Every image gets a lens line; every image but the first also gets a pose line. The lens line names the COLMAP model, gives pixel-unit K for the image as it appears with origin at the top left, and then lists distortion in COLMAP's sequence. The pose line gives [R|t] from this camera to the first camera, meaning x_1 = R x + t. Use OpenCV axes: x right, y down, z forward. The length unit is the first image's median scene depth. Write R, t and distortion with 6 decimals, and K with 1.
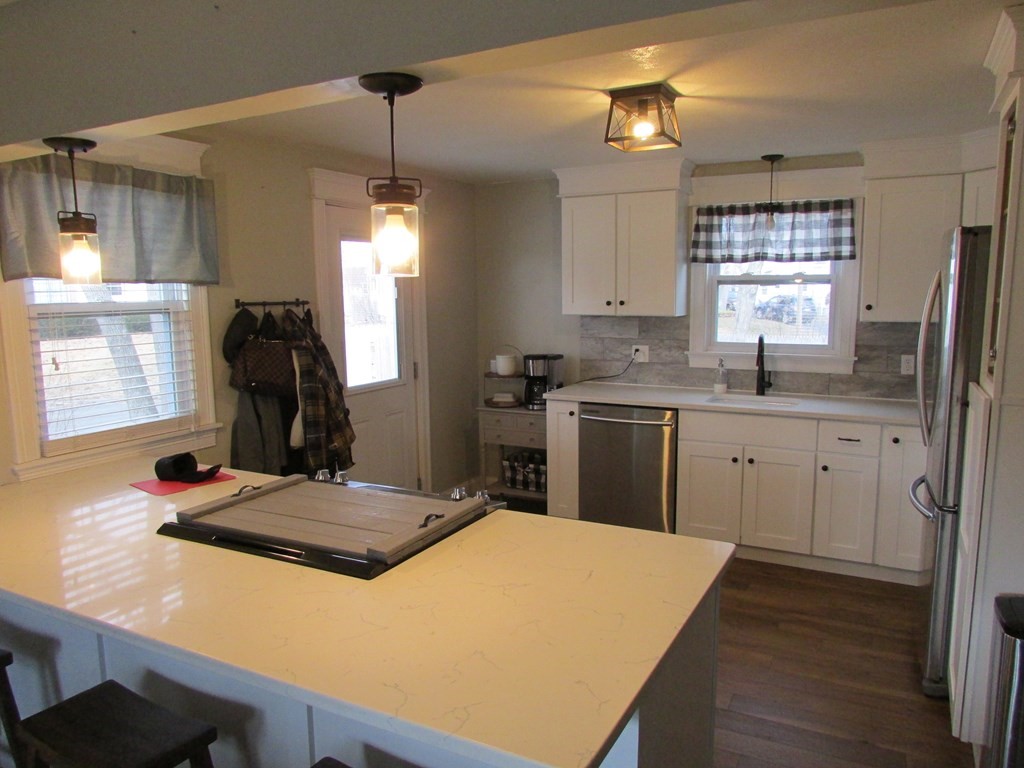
lens RADIAL K [[751.1, 0, 513.7], [0, 751.1, 385.9], [0, 0, 1]] dist [0.003022, -0.001293]
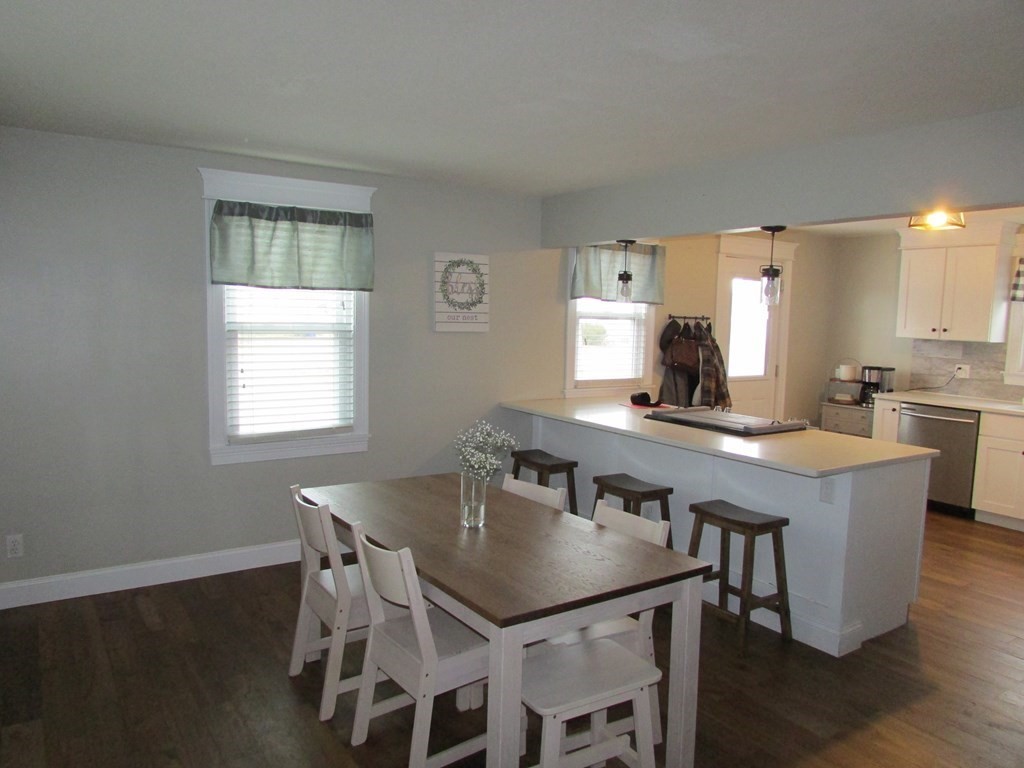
lens RADIAL K [[751.1, 0, 533.8], [0, 751.1, 390.3], [0, 0, 1]] dist [0.003022, -0.001293]
pose [[0.897702, 0.085036, -0.432320, 0.077159], [-0.096638, 0.995308, -0.004891, 0.070960], [0.429875, 0.046169, 0.901707, -0.492163]]
